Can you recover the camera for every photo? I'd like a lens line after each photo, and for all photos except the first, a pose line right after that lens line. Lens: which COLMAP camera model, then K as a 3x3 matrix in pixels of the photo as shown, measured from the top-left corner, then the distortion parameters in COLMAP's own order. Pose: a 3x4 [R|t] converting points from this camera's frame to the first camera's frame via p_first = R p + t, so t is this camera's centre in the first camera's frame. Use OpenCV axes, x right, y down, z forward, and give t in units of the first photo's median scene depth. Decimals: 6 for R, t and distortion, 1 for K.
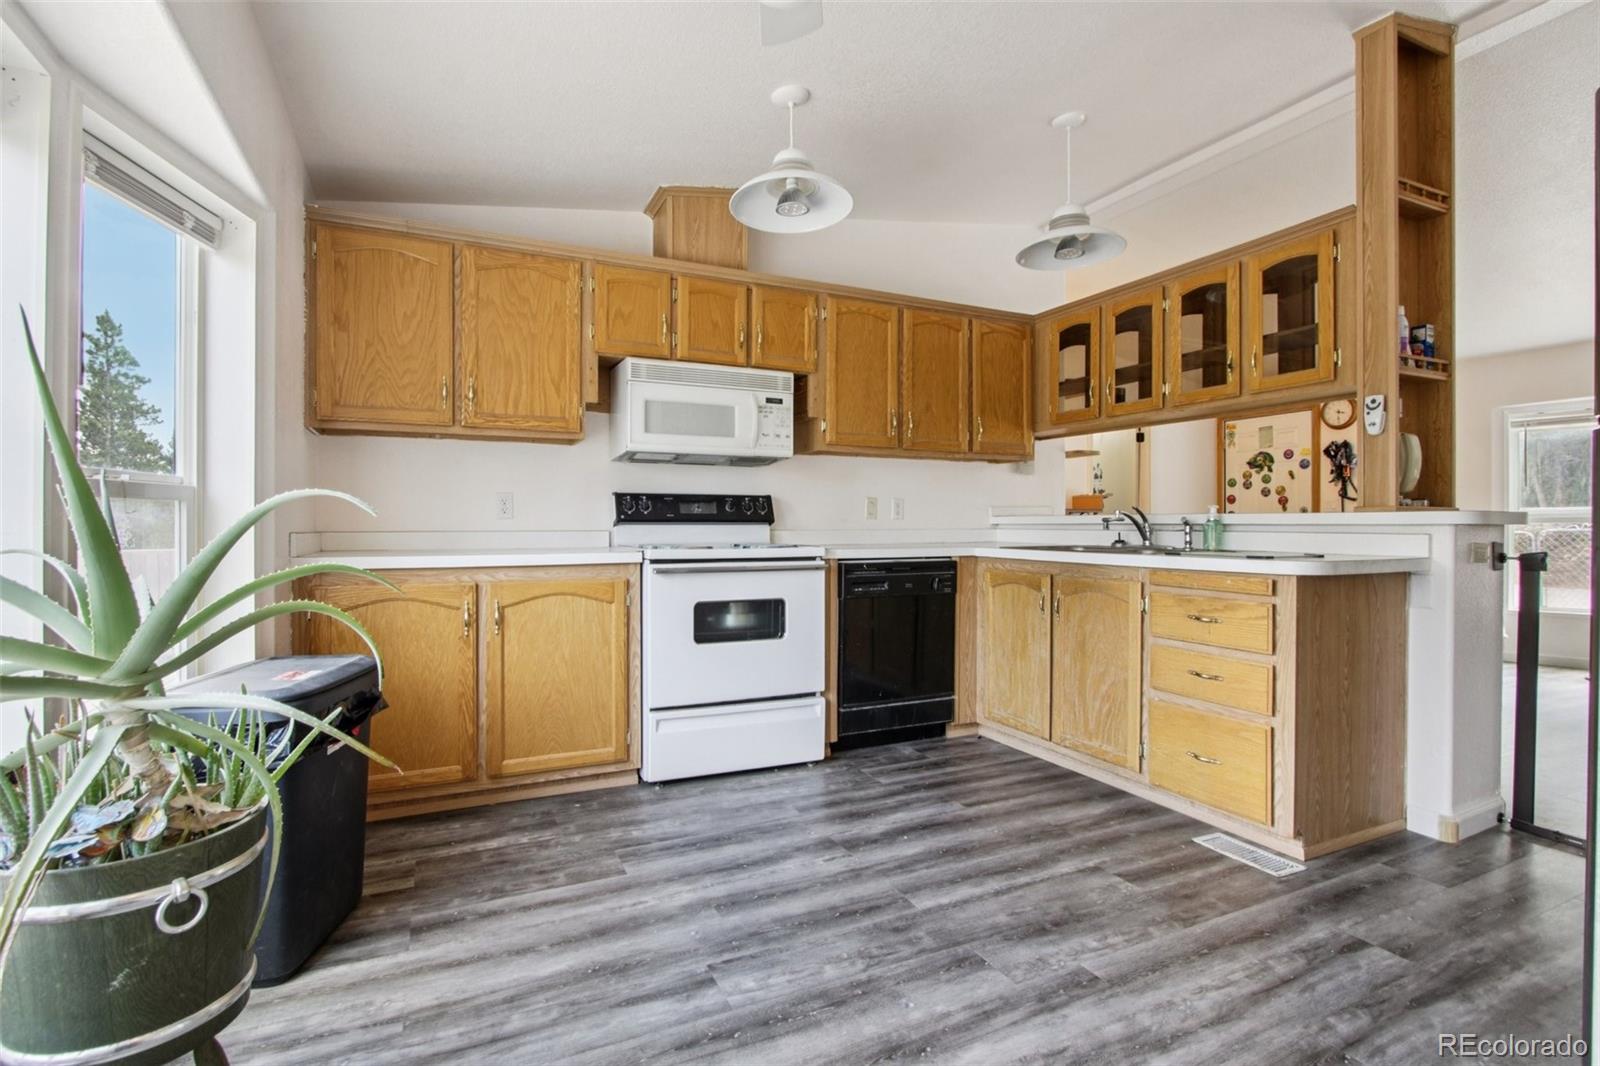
lens RADIAL K [[756.6, 0, 800.0], [0, 756.6, 533.0], [0, 0, 1]] dist [-0.000637, 0.000090]
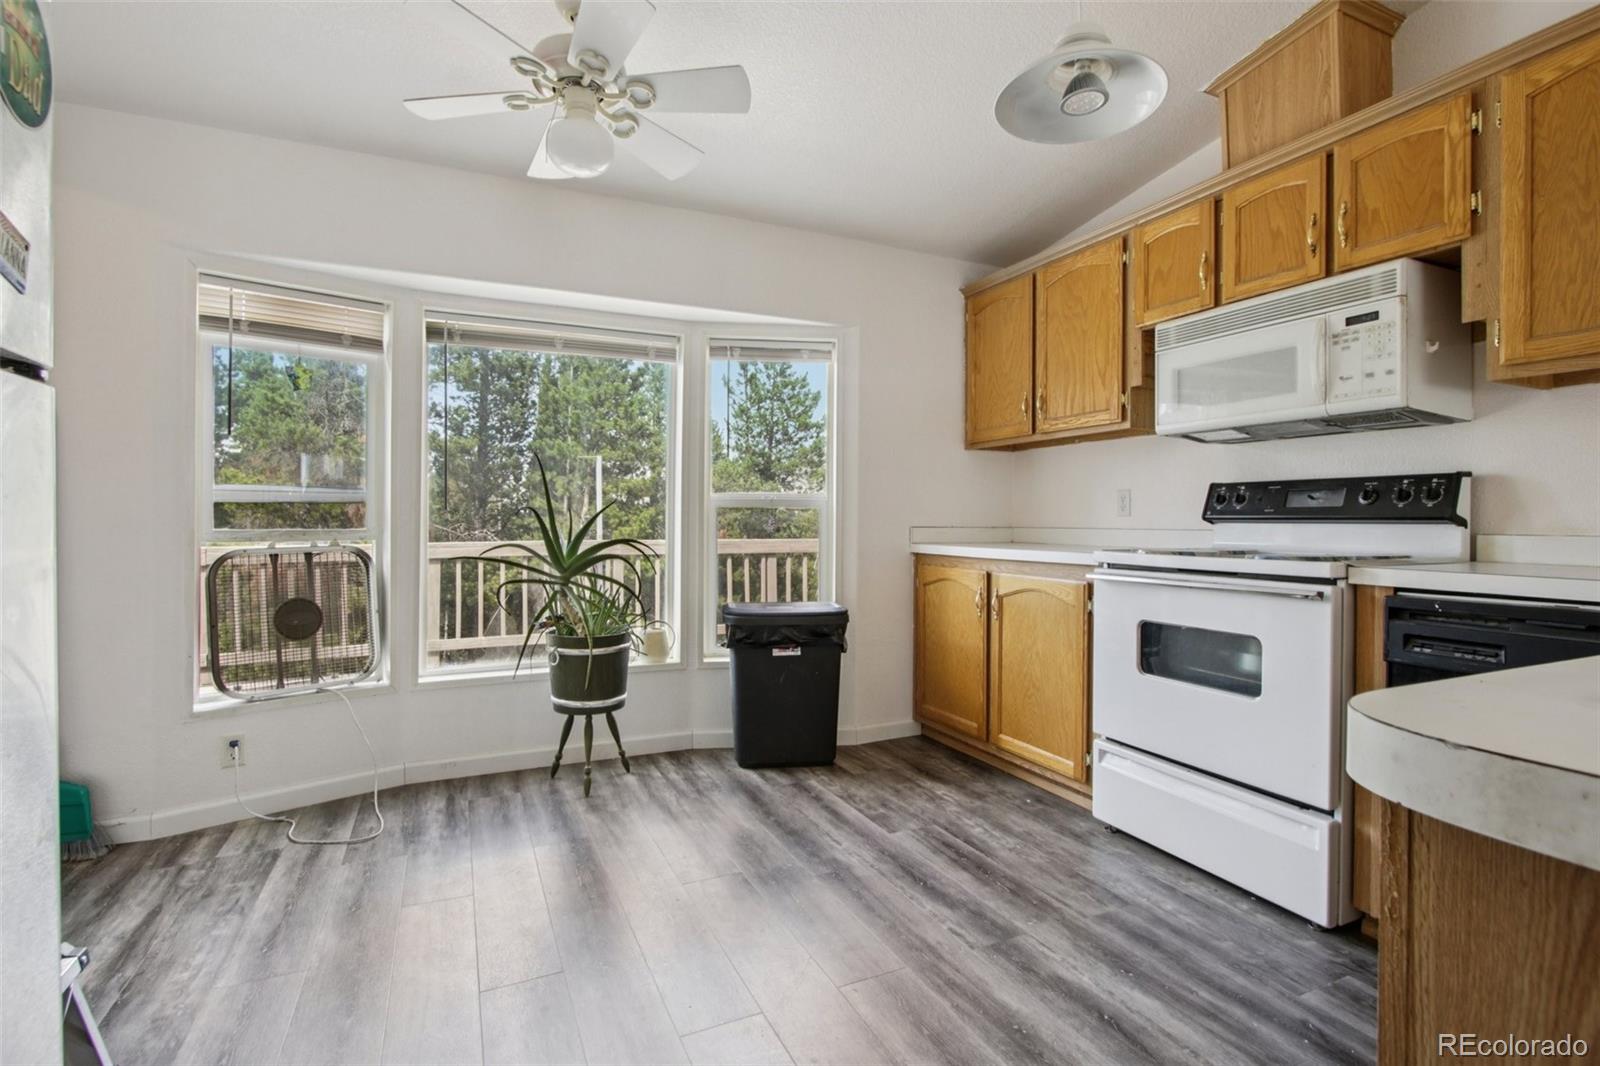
lens RADIAL K [[757.1, 0, 789.5], [0, 757.1, 526.4], [0, 0, 1]] dist [-0.005033, -0.000705]
pose [[-0.013962, 0.008913, -0.999863, 0.666521], [-0.013860, 0.999862, 0.009107, -0.009507], [0.999806, 0.013985, -0.013837, 0.644494]]
